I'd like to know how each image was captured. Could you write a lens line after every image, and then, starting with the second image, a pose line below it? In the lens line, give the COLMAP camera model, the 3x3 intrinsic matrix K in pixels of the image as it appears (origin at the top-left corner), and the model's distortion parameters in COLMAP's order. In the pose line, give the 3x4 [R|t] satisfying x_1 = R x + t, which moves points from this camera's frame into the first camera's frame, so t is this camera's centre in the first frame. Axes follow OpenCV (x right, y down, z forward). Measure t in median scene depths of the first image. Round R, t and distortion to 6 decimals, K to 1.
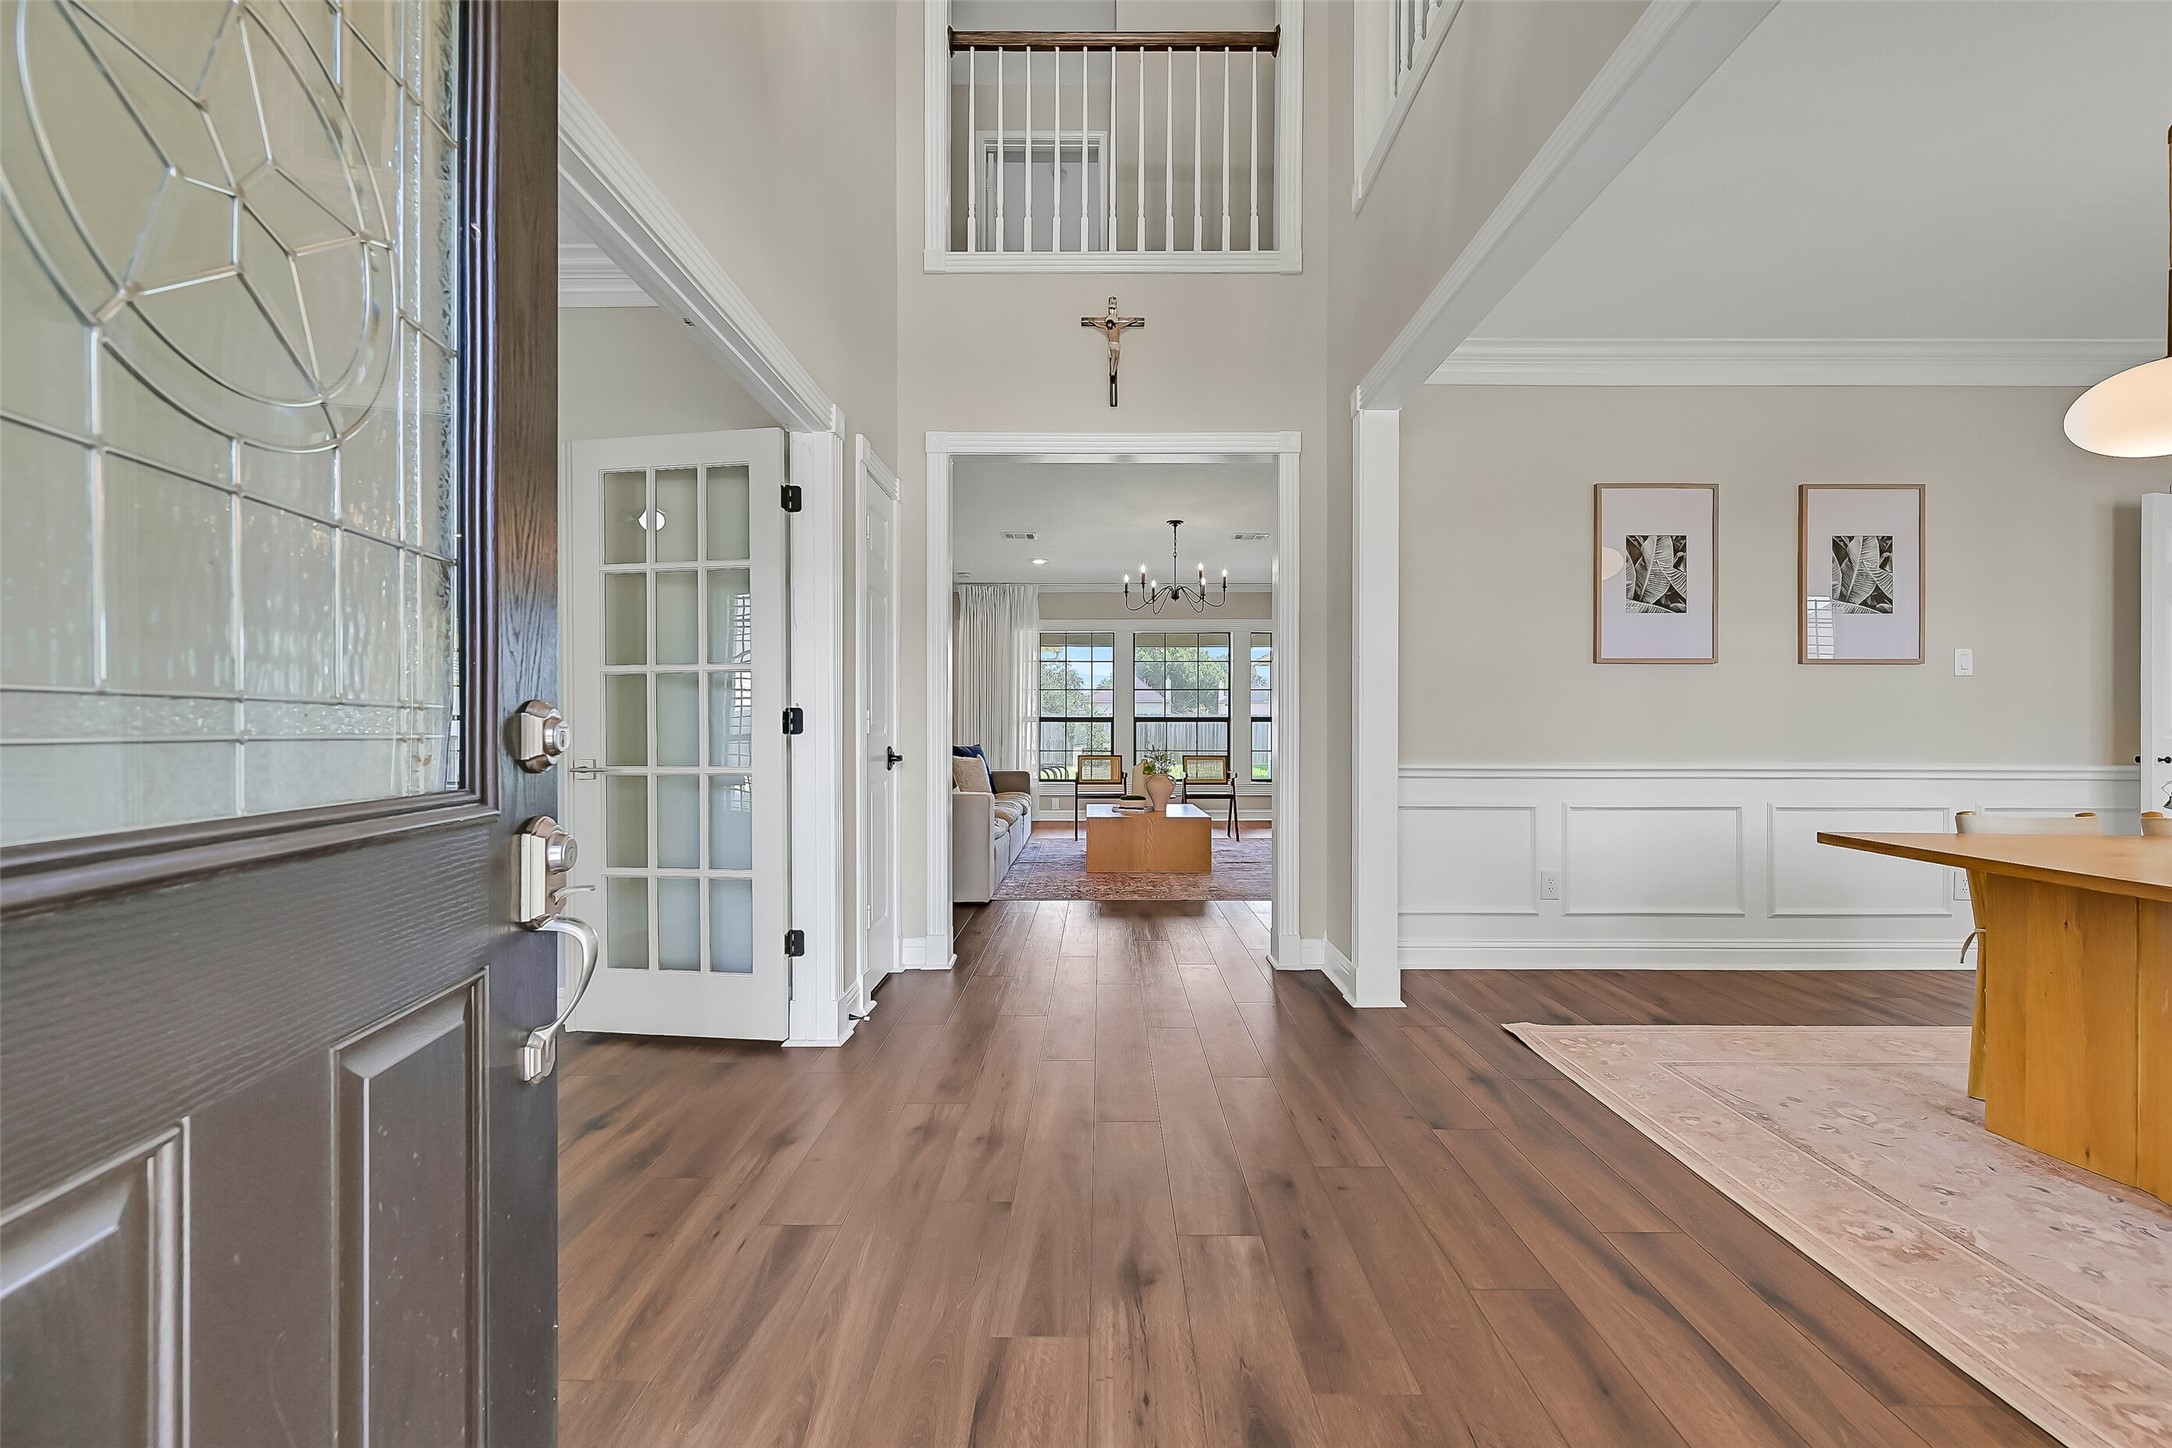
lens RADIAL K [[860.0, 0, 1094.5], [0, 860.0, 722.5], [0, 0, 1]] dist [-0.001748, 0.000145]
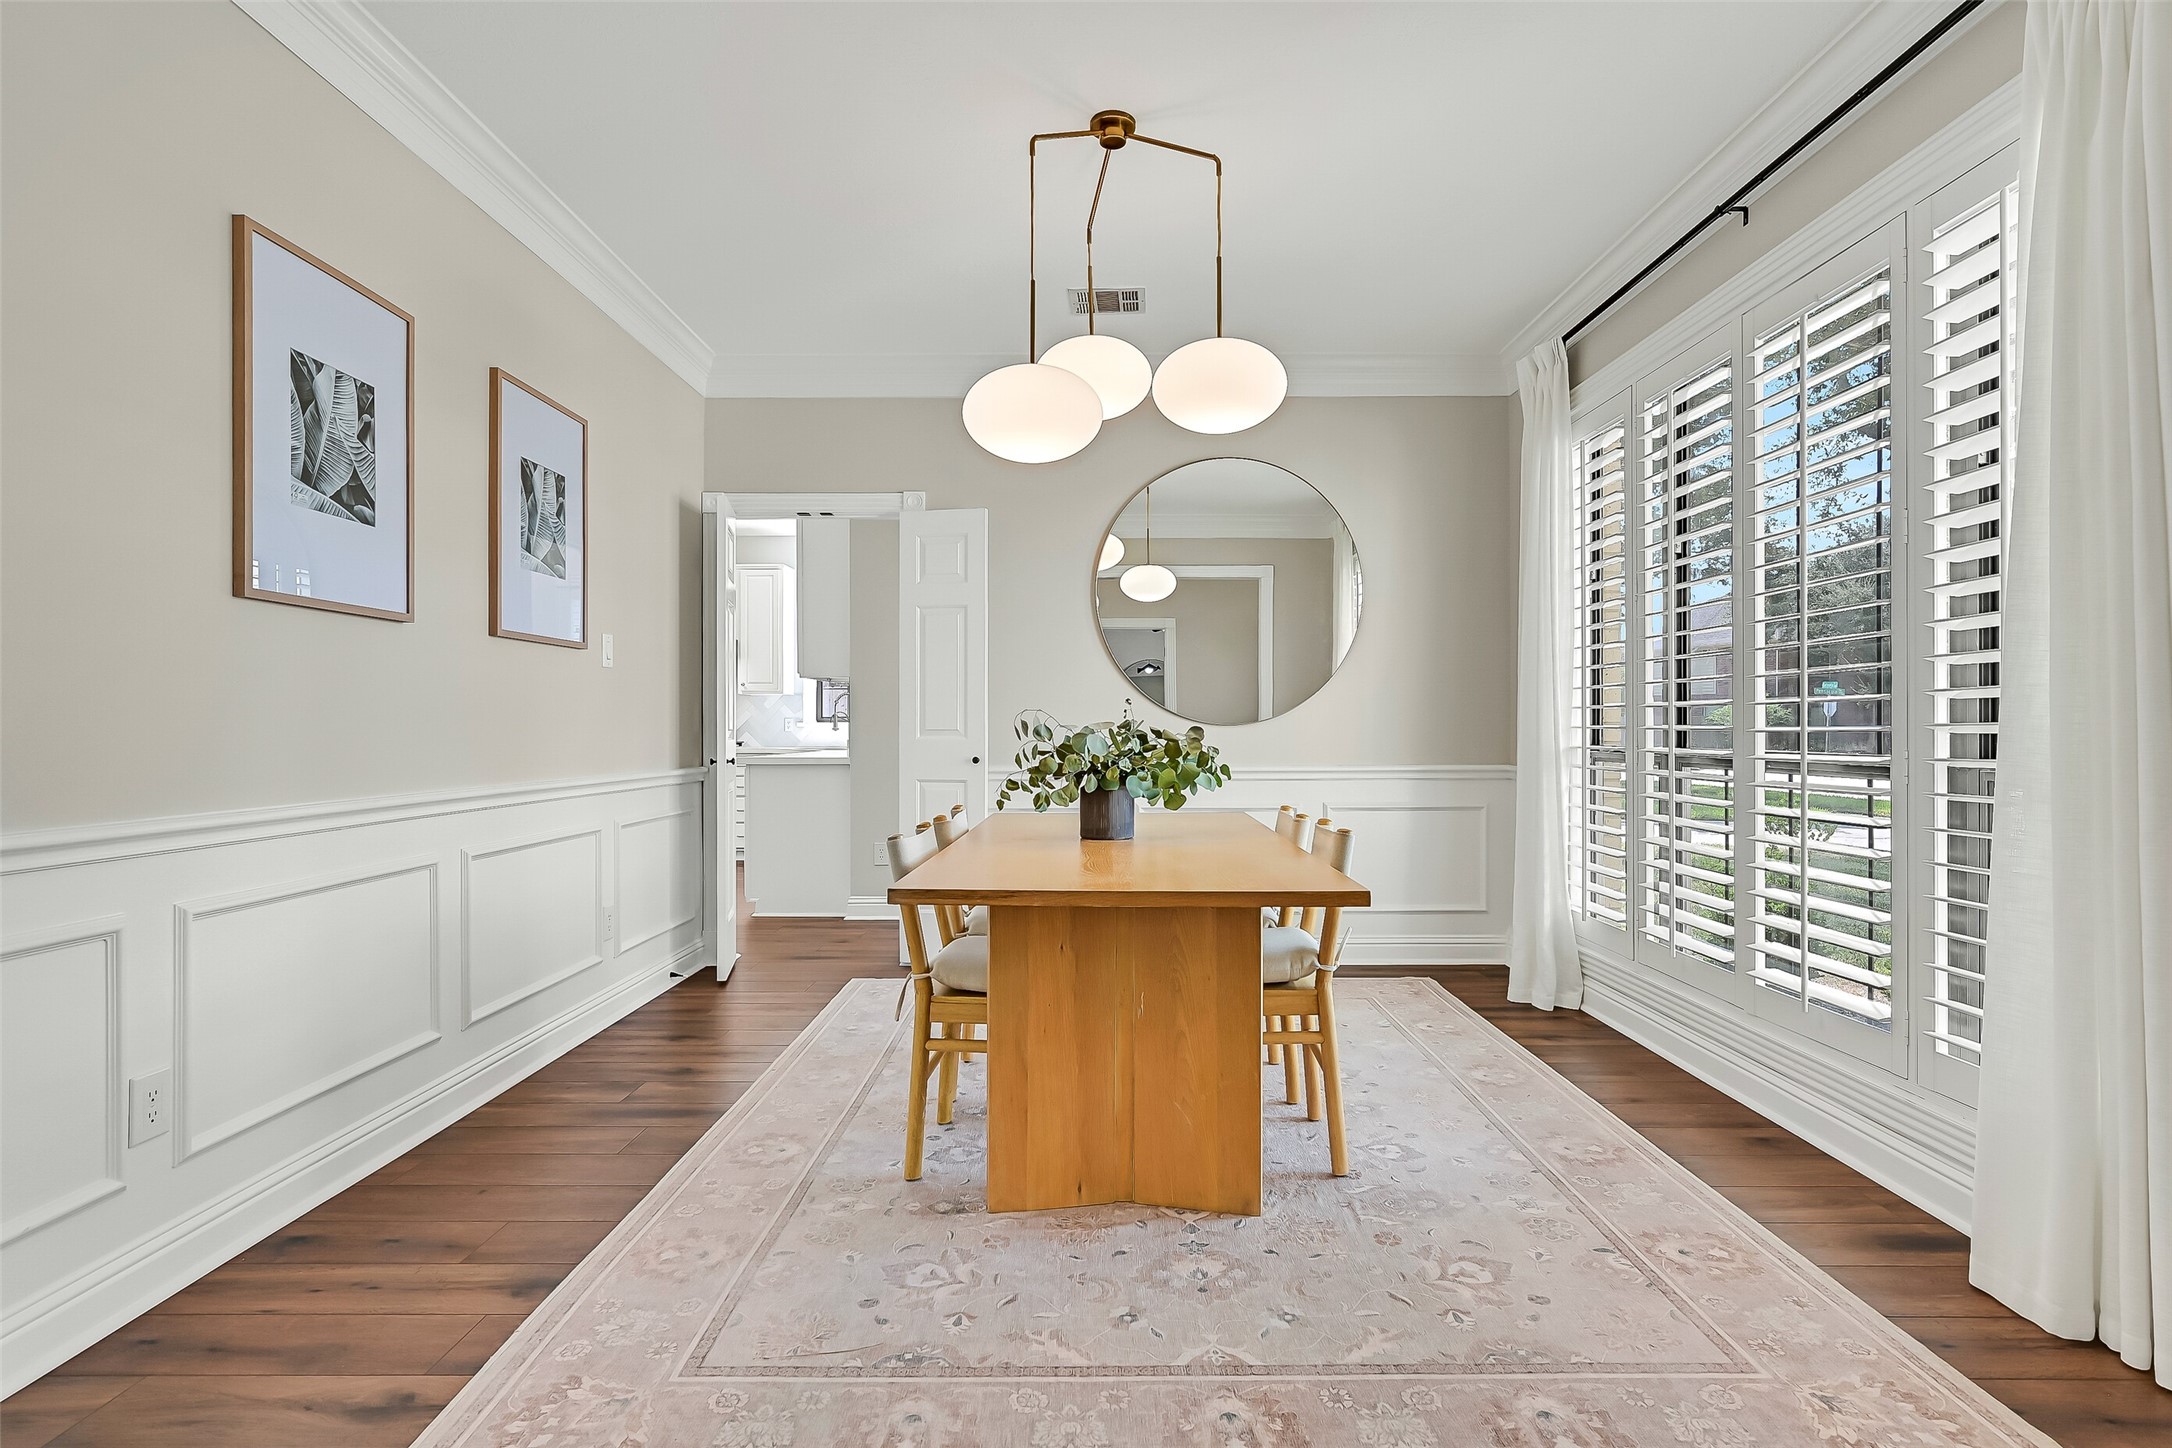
lens RADIAL K [[1039.9, 0, 1090.3], [0, 1039.9, 726.6], [0, 0, 1]] dist [-0.001913, 0.000991]
pose [[-0.000910, -0.002190, 0.999997, 0.023164], [-0.002150, 0.999995, 0.002188, -0.001189], [-0.999997, -0.002148, -0.000915, 0.755562]]
